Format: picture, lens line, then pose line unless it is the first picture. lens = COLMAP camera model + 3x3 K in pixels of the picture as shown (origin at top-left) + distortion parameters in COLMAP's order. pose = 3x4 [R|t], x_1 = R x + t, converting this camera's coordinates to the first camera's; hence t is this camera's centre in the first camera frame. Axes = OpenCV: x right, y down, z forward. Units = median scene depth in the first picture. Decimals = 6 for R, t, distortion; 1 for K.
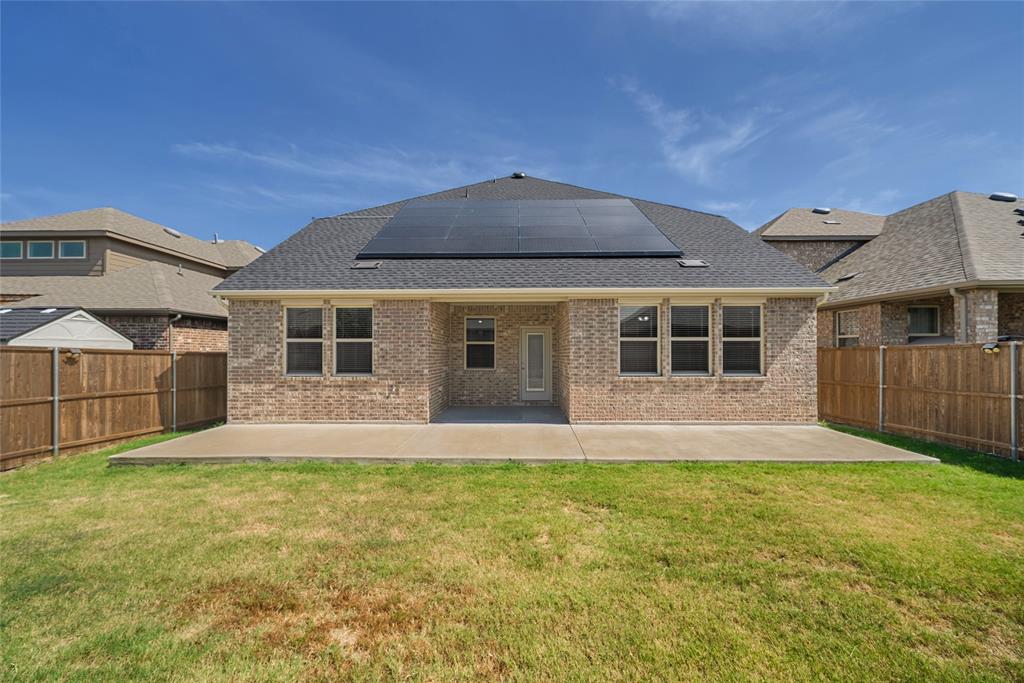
lens RADIAL K [[405.0, 0, 517.1], [0, 405.0, 346.8], [0, 0, 1]] dist [-0.000131, -0.000032]
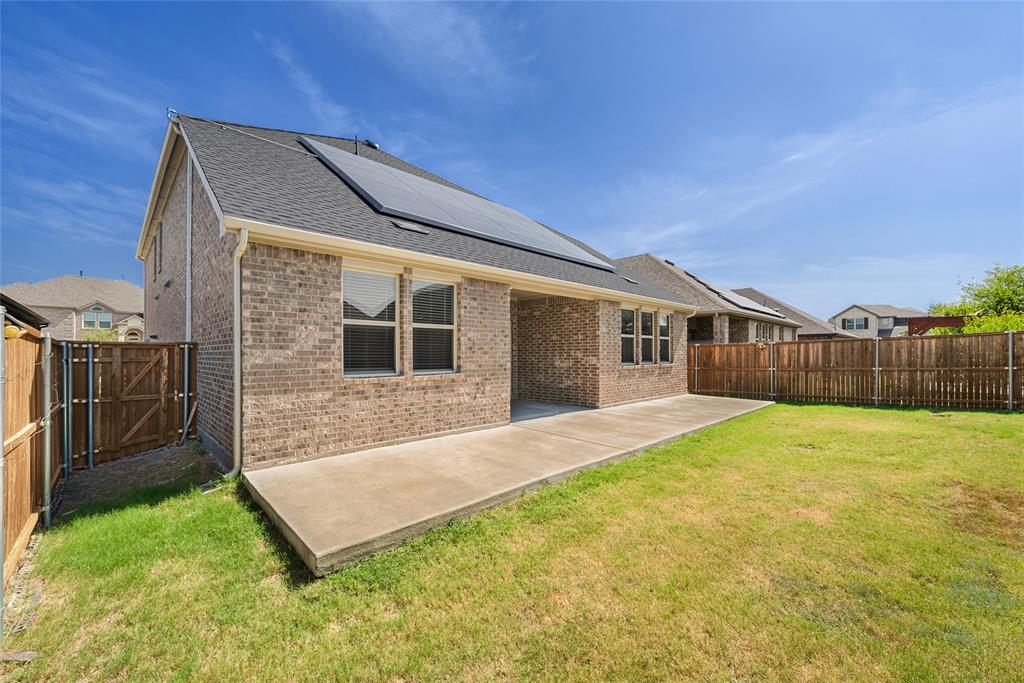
lens RADIAL K [[405.0, 0, 512.7], [0, 405.0, 351.8], [0, 0, 1]] dist [-0.000131, -0.000032]
pose [[0.703305, 0.000853, 0.710888, -0.846423], [-0.010992, 0.999893, 0.009676, 0.022759], [-0.710803, -0.014619, 0.703239, 0.371708]]
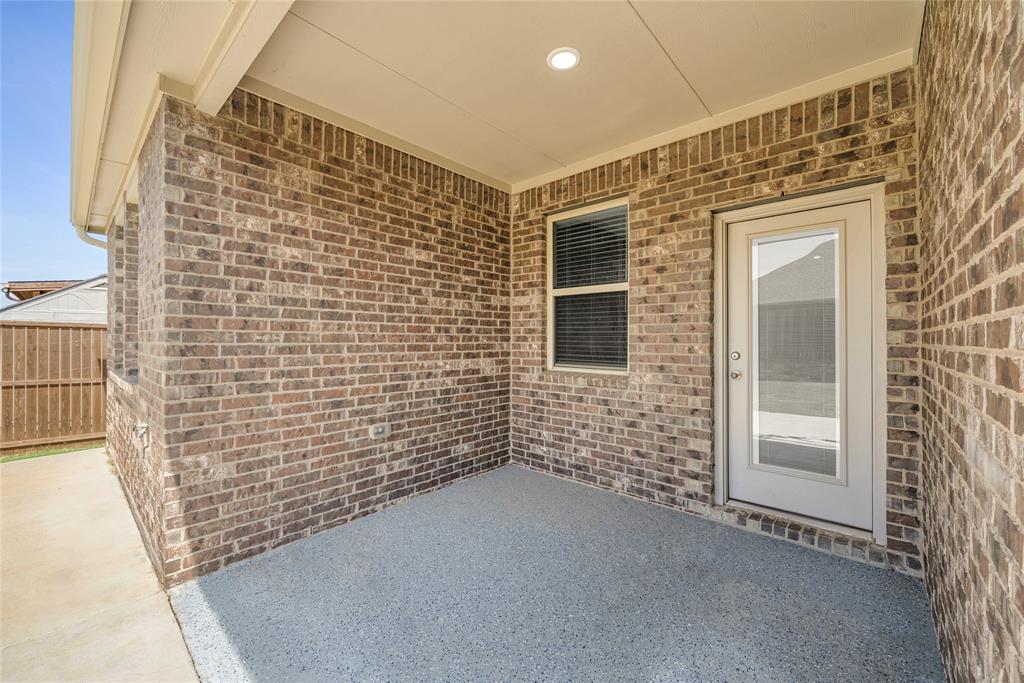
lens RADIAL K [[405.0, 0, 508.4], [0, 405.0, 333.9], [0, 0, 1]] dist [-0.000131, -0.000032]
pose [[0.748421, -0.005763, -0.663199, 0.078172], [0.012204, 0.999913, 0.005084, 0.023909], [0.663112, -0.011899, 0.748426, 0.712895]]
